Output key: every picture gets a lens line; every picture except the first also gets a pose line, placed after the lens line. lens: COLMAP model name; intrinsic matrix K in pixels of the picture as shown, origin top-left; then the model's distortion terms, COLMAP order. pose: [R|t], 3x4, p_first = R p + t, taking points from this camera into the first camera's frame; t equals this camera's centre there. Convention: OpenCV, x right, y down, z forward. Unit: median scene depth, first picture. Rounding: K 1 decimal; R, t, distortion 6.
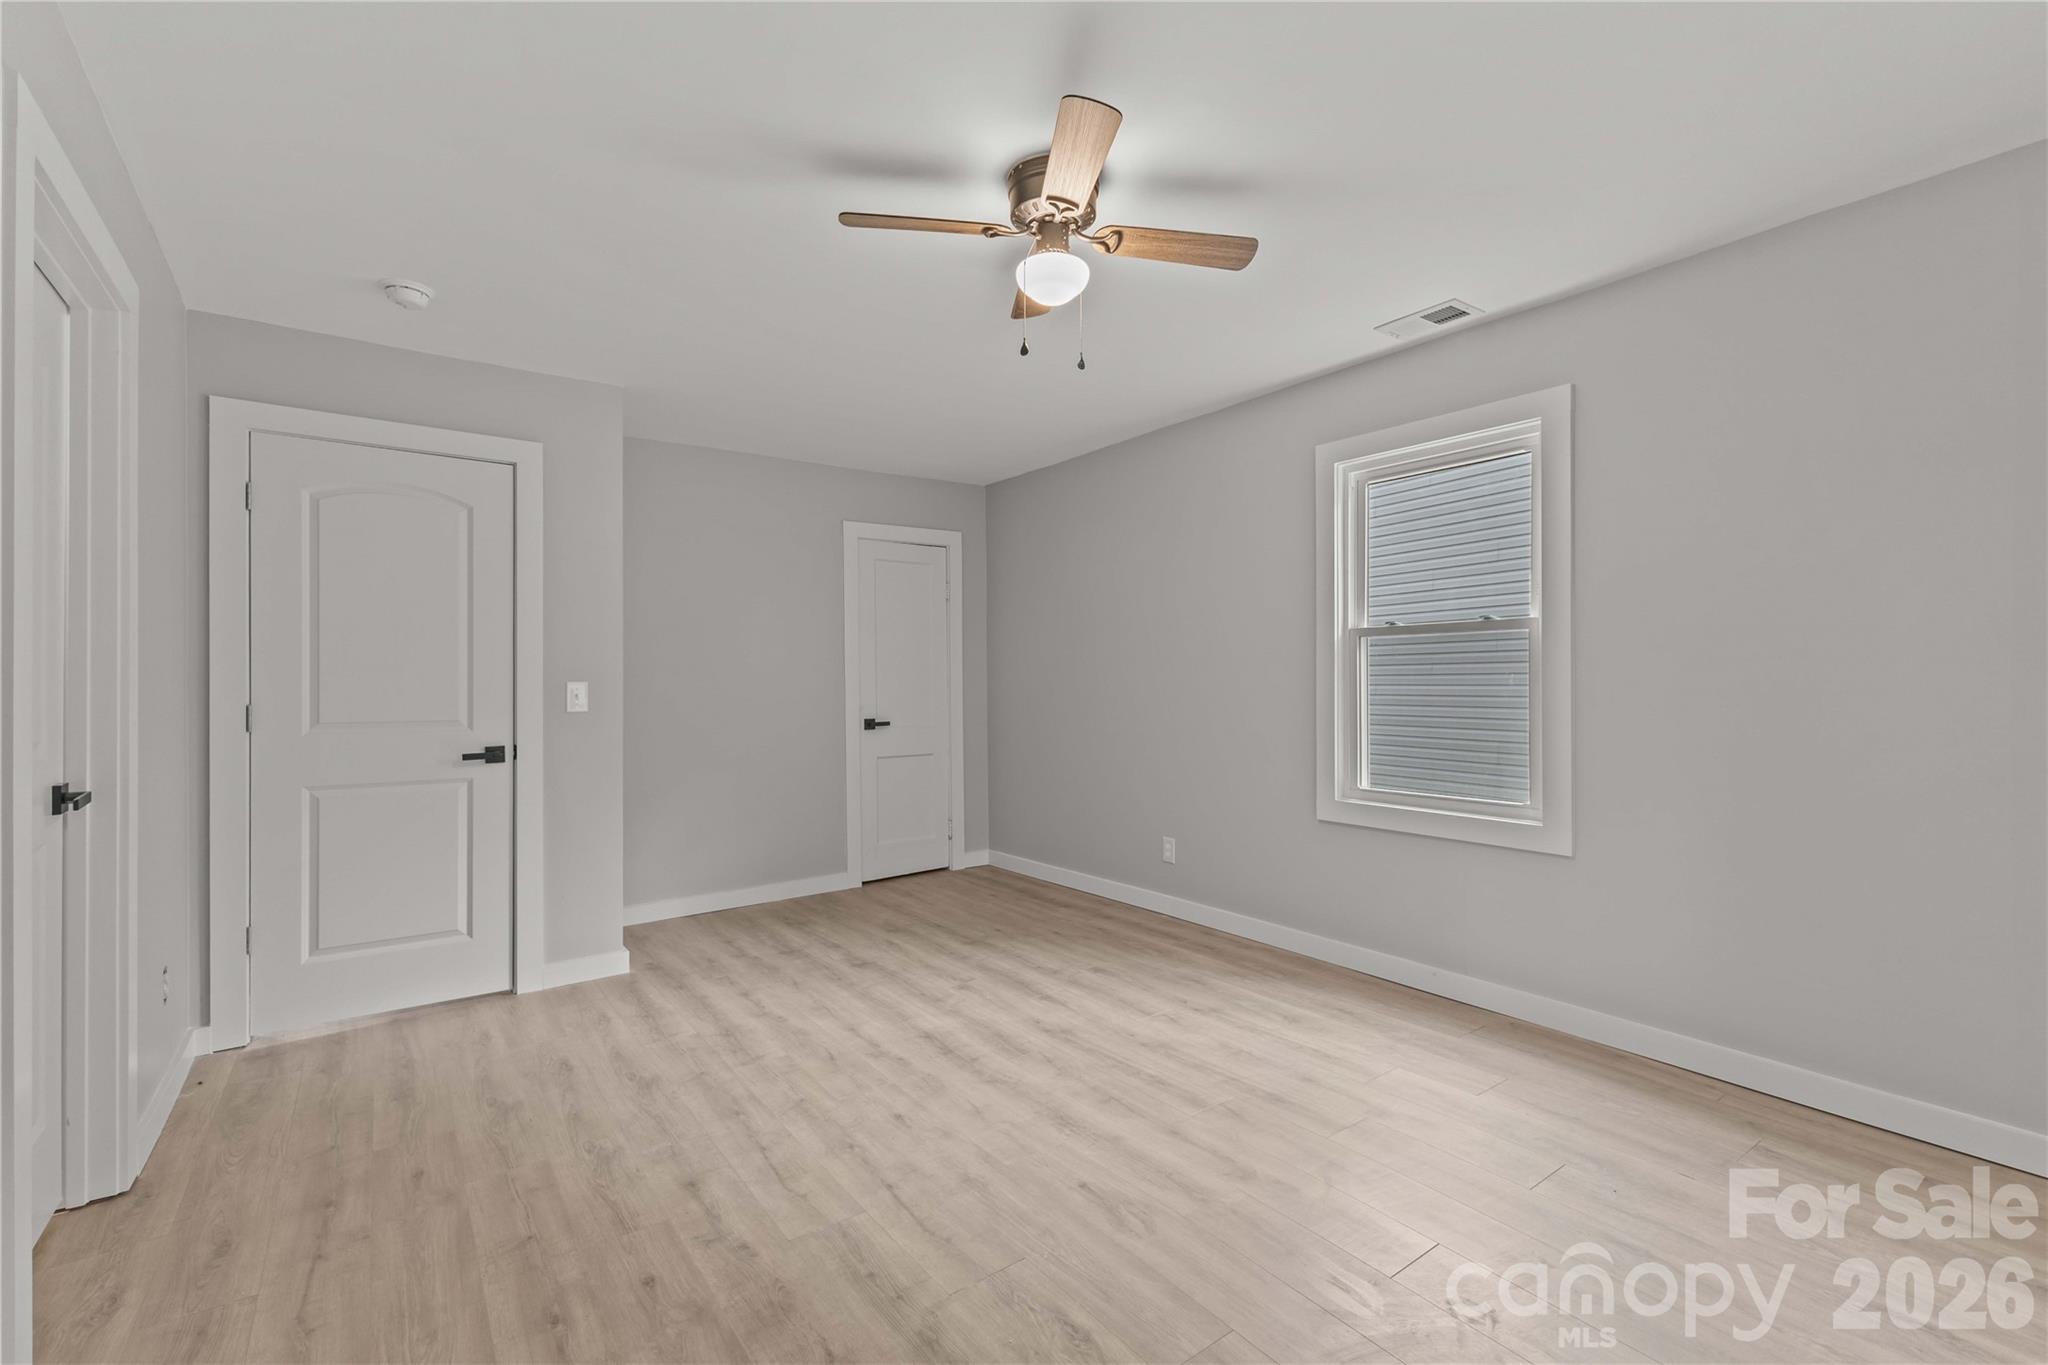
lens RADIAL K [[885.5, 0, 1023.0], [0, 885.5, 691.1], [0, 0, 1]] dist [0.011831, -0.000373]
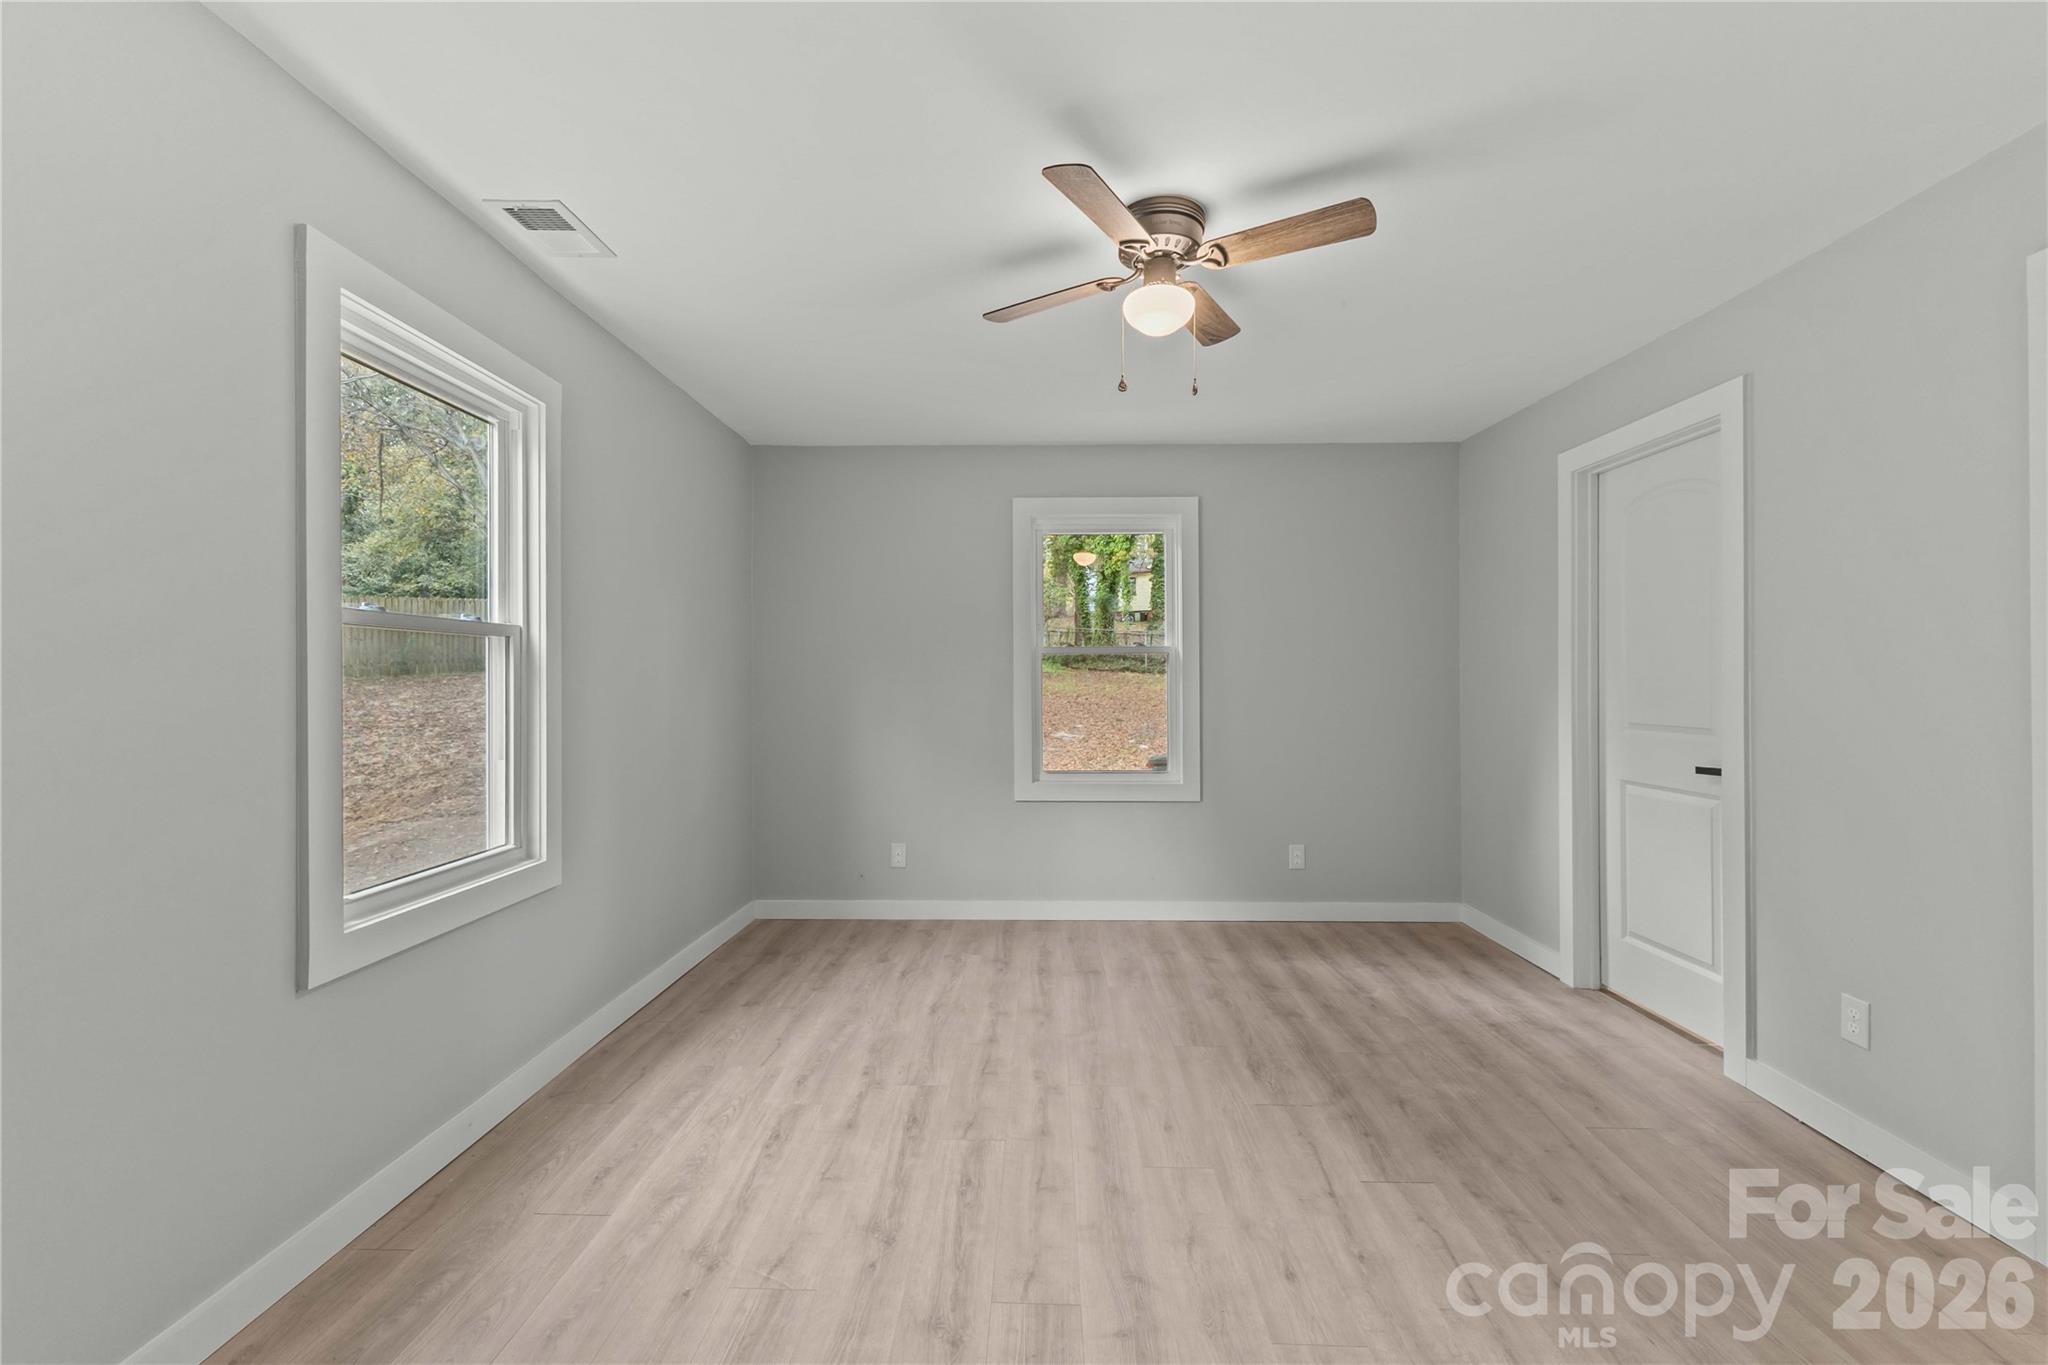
lens RADIAL K [[885.5, 0, 1035.6], [0, 885.5, 680.0], [0, 0, 1]] dist [0.011831, -0.000373]
pose [[-0.798922, 0.004920, 0.601414, -0.339385], [0.008334, 0.999961, 0.002890, -0.028069], [-0.601376, 0.007321, -0.798932, 1.378918]]
